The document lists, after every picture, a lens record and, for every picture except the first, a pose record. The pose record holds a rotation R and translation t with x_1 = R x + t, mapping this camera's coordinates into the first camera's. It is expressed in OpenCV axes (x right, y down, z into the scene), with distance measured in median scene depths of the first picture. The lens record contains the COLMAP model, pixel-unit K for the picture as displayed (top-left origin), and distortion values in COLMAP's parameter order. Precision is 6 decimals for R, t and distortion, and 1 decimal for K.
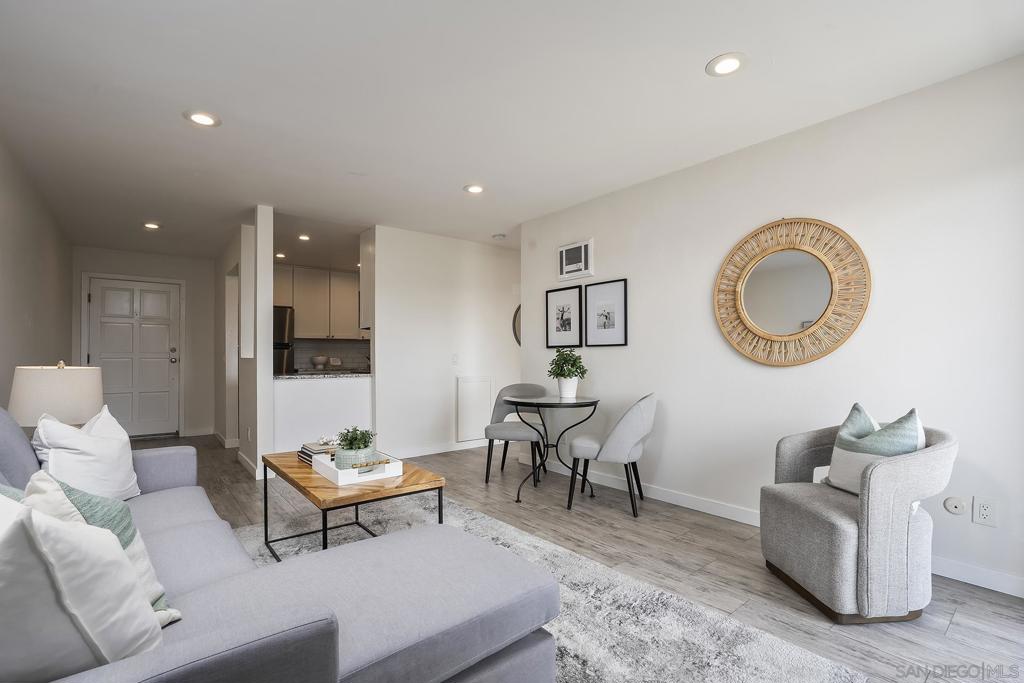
lens RADIAL K [[466.2, 0, 511.1], [0, 466.2, 348.4], [0, 0, 1]] dist [-0.039001, 0.019182]
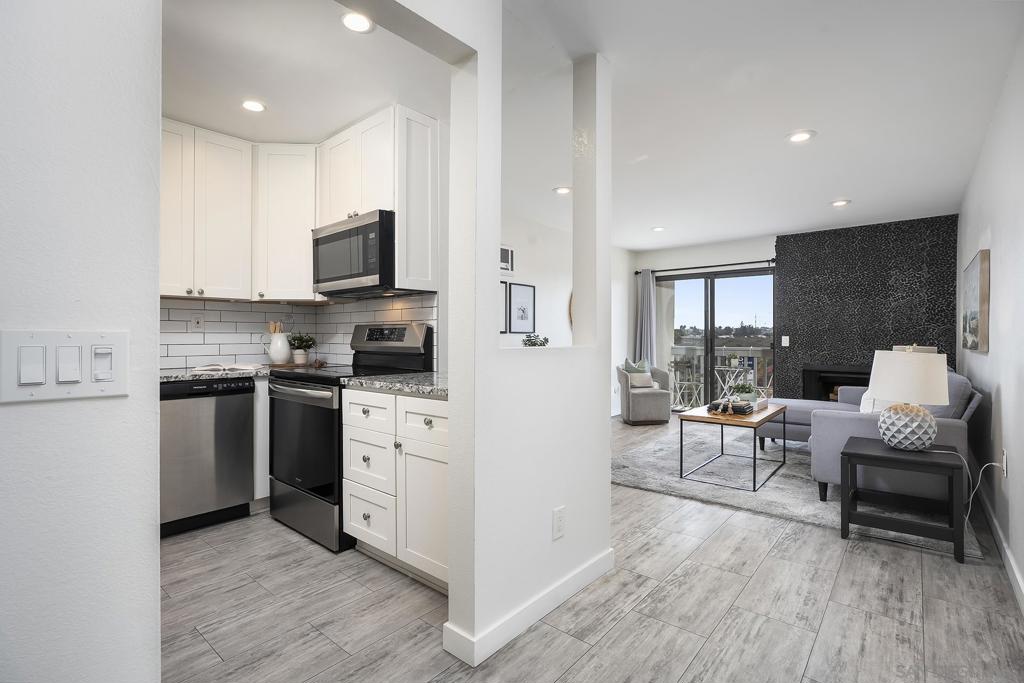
lens RADIAL K [[487.0, 0, 510.7], [0, 487.0, 337.1], [0, 0, 1]] dist [-0.041368, 0.017587]
pose [[-0.183051, 0.002791, 0.983099, -1.166497], [-0.016495, 0.999846, -0.005910, 0.015325], [-0.982965, -0.017298, -0.182977, 1.303766]]
